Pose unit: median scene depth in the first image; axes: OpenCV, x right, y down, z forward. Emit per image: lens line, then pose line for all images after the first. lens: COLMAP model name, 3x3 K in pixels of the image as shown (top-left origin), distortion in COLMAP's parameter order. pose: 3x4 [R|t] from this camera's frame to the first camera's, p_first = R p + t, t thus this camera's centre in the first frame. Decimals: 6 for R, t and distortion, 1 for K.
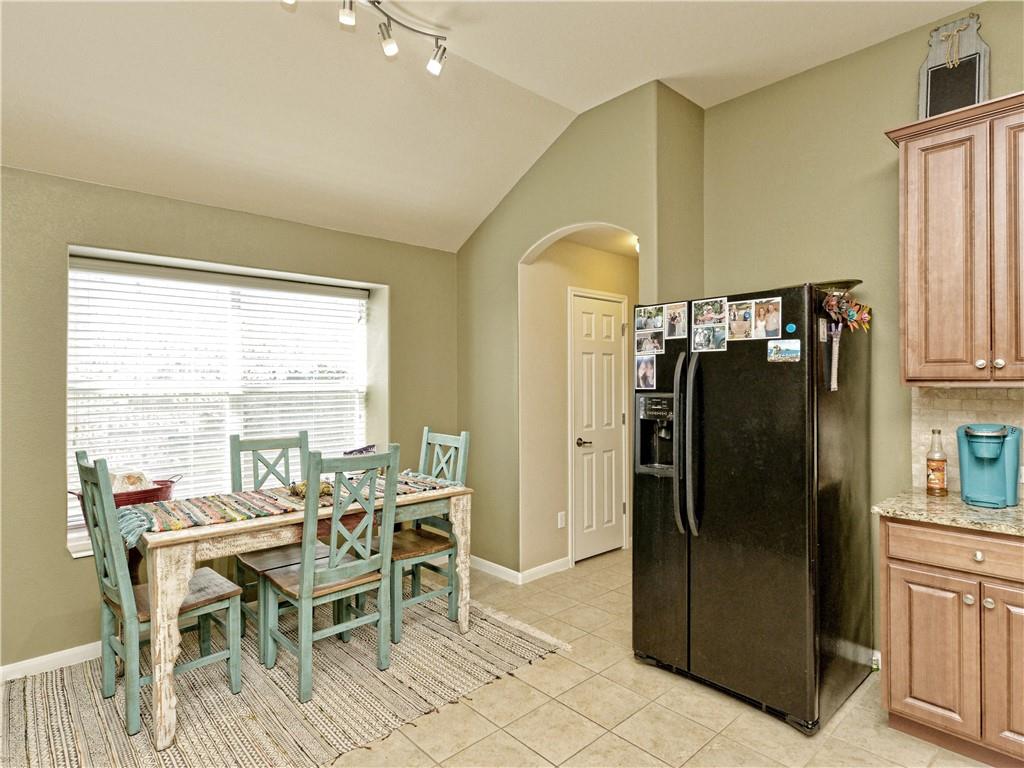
lens RADIAL K [[550.2, 0, 521.3], [0, 550.2, 382.9], [0, 0, 1]] dist [-0.000472, -0.002436]
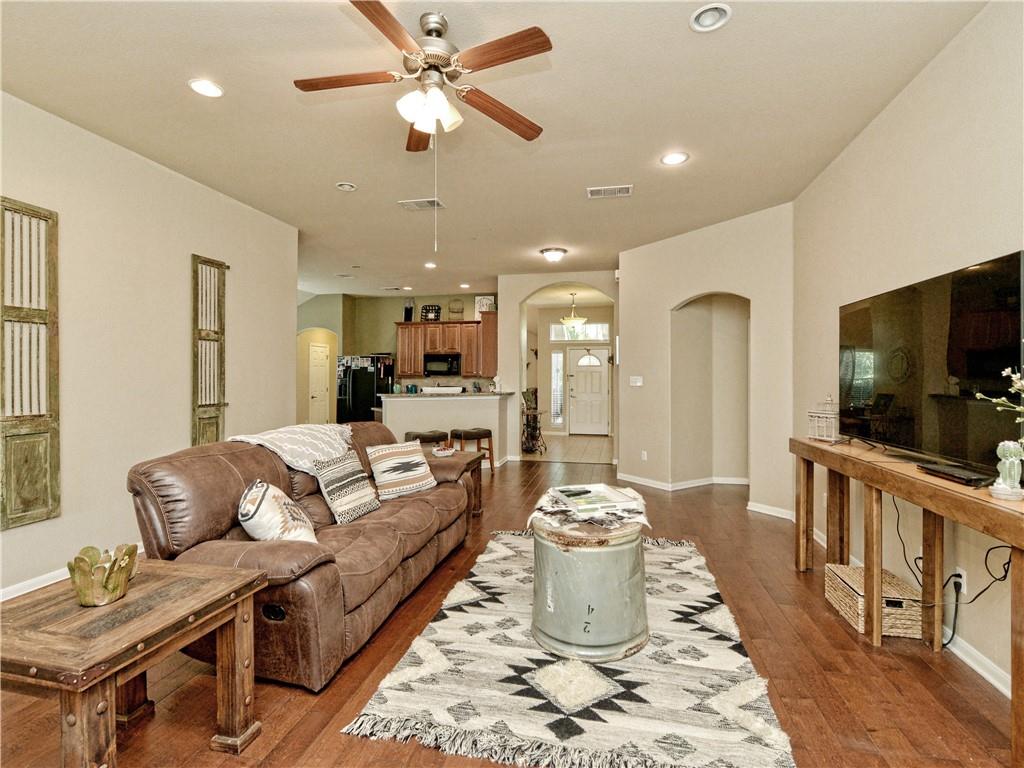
lens RADIAL K [[506.9, 0, 501.4], [0, 506.9, 377.2], [0, 0, 1]] dist [0.001562, -0.001219]
pose [[0.836868, 0.008870, 0.547333, -0.974394], [-0.006526, 0.999959, -0.006228, 0.028119], [-0.547366, 0.001640, 0.836892, -3.279493]]
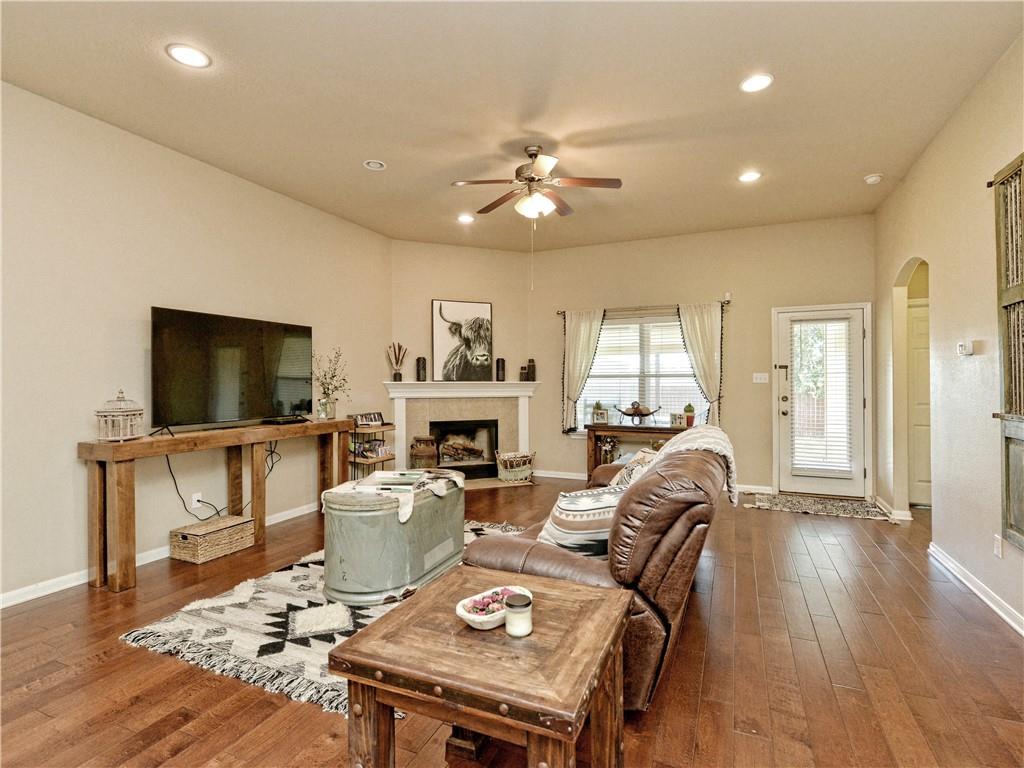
lens RADIAL K [[506.9, 0, 514.1], [0, 506.9, 379.3], [0, 0, 1]] dist [0.001562, -0.001219]
pose [[-0.922360, 0.007089, -0.386266, 0.243780], [0.007624, 0.999971, 0.000146, 0.041400], [0.386256, -0.002810, -0.922387, -0.708487]]
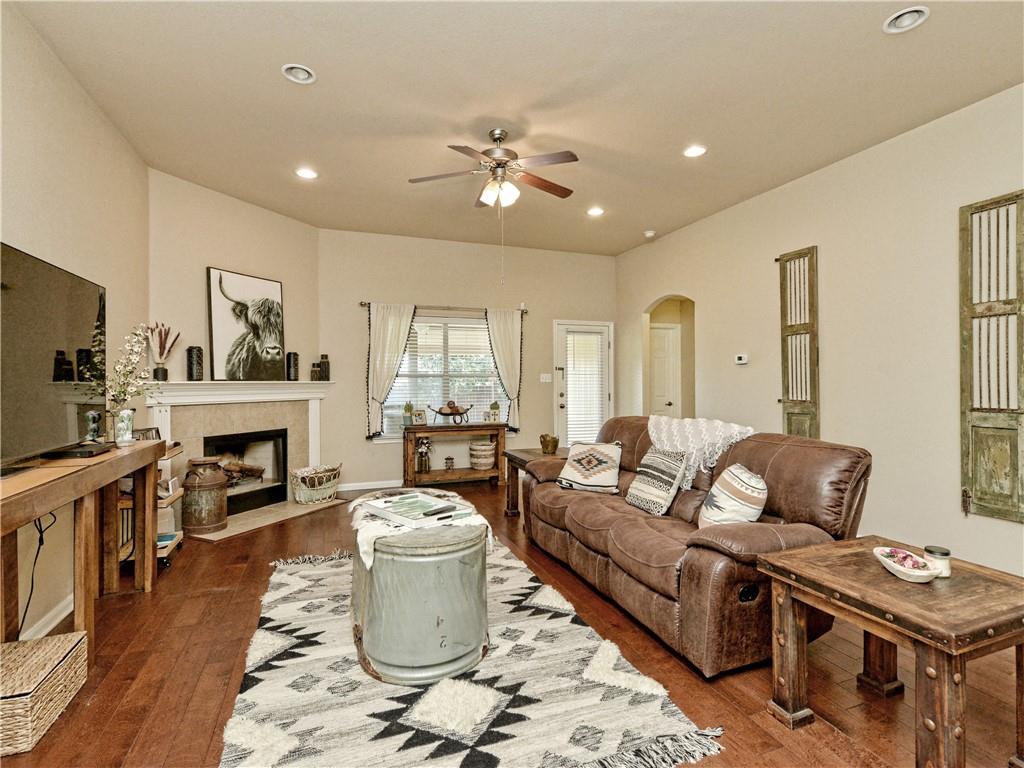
lens RADIAL K [[506.9, 0, 521.5], [0, 506.9, 379.7], [0, 0, 1]] dist [0.001562, -0.001219]
pose [[-0.386517, 0.005559, -0.922266, 0.982848], [0.003559, 0.999983, 0.004536, 0.041157], [0.922275, -0.001529, -0.386530, -1.576032]]
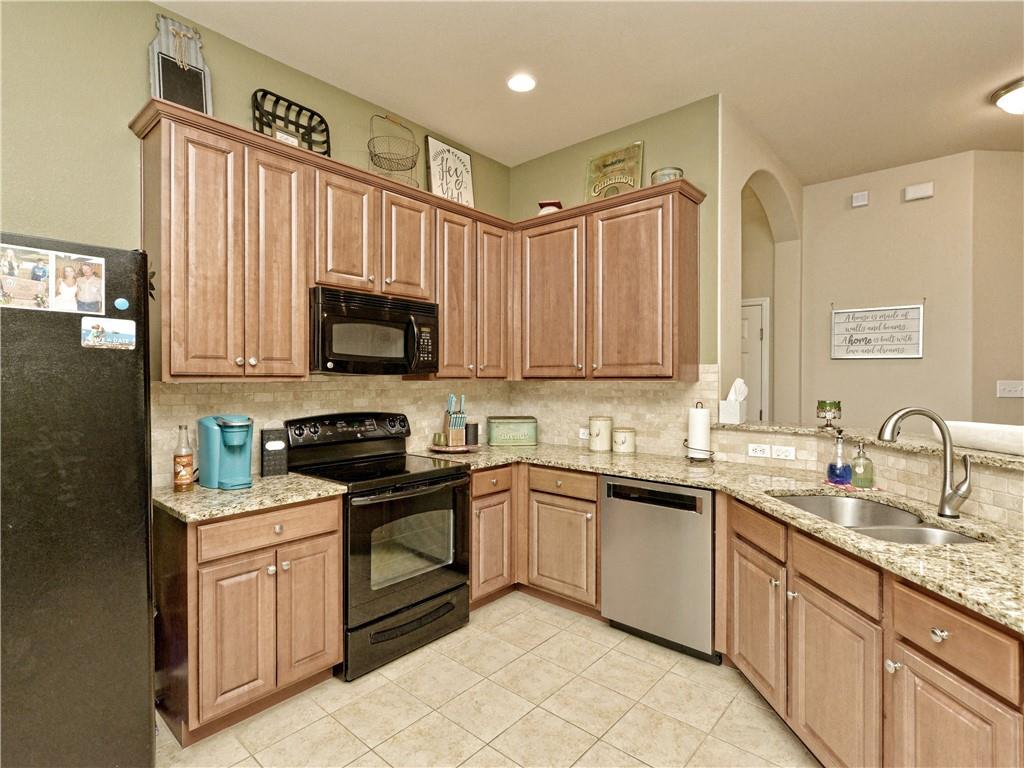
lens RADIAL K [[506.9, 0, 515.1], [0, 506.9, 381.0], [0, 0, 1]] dist [0.001562, -0.001219]
pose [[-0.091871, -0.004142, 0.995762, -0.229853], [-0.001127, 0.999991, 0.004055, 0.000674], [-0.995770, -0.000749, -0.091874, 0.513670]]
